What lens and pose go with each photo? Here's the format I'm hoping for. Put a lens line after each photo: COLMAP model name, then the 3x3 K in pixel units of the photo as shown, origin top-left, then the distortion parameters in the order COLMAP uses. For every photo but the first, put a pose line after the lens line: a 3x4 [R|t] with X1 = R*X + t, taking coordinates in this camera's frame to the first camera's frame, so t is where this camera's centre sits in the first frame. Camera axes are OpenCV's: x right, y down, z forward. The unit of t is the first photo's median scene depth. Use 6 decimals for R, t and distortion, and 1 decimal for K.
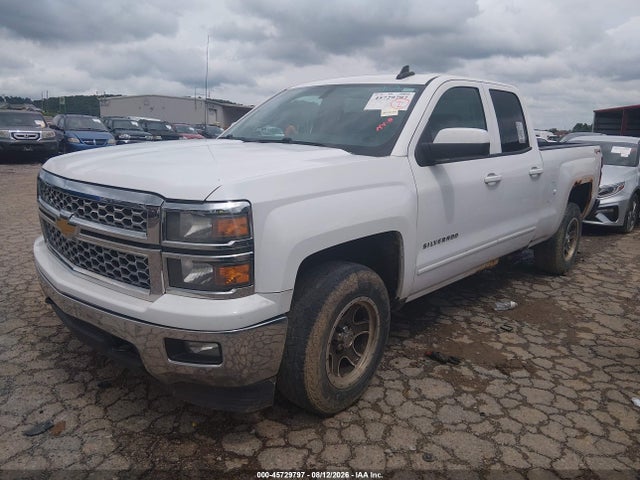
lens RADIAL K [[506.3, 0, 316.1], [0, 506.3, 244.3], [0, 0, 1]] dist [0.041843, -0.050049]
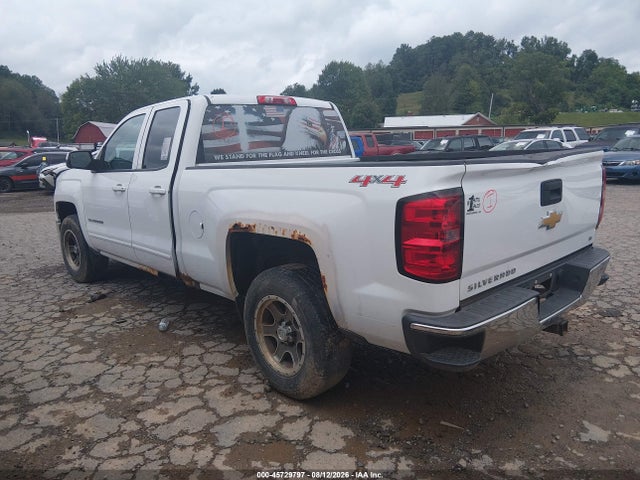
lens RADIAL K [[506.3, 0, 319.6], [0, 506.3, 236.8], [0, 0, 1]] dist [0.041843, -0.050049]
pose [[-0.134696, 0.139950, -0.980954, 1.440835], [-0.180489, 0.969949, 0.163163, -0.290372], [0.974310, 0.199029, -0.105389, 1.553945]]
